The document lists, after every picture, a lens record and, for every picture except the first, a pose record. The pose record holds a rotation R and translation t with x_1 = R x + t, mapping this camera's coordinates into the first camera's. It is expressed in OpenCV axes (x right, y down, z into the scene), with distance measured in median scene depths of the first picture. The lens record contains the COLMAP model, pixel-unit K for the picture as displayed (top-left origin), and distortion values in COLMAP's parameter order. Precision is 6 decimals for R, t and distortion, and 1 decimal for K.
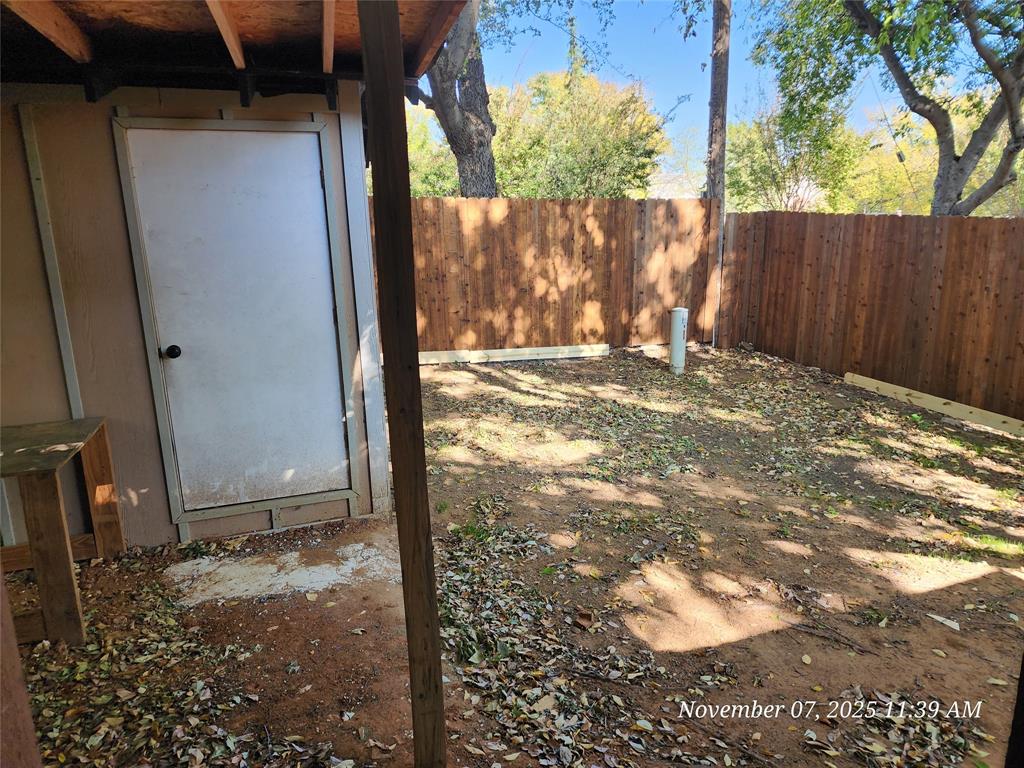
lens RADIAL K [[681.3, 0, 511.6], [0, 681.3, 382.2], [0, 0, 1]] dist [0.062607, -0.053219]
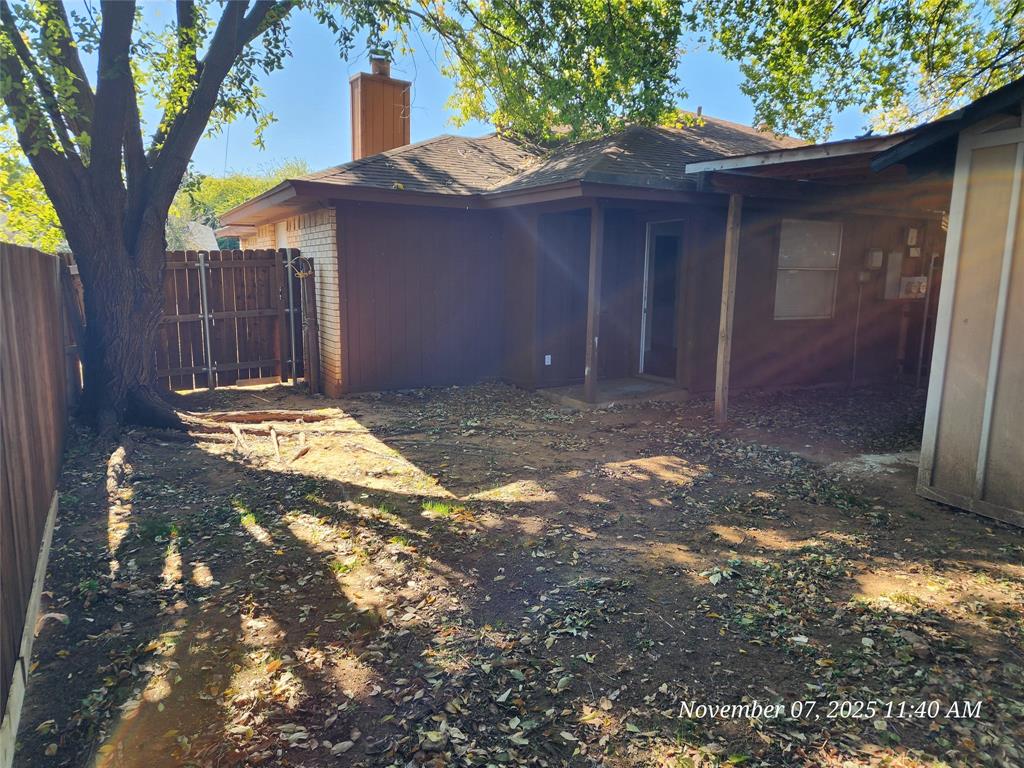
lens RADIAL K [[681.3, 0, 511.4], [0, 681.3, 382.6], [0, 0, 1]] dist [0.062607, -0.053219]
pose [[-0.986868, 0.037021, -0.157230, 0.761000], [-0.025050, 0.926530, 0.375386, -0.446011], [0.159575, 0.374395, -0.913435, 2.069809]]
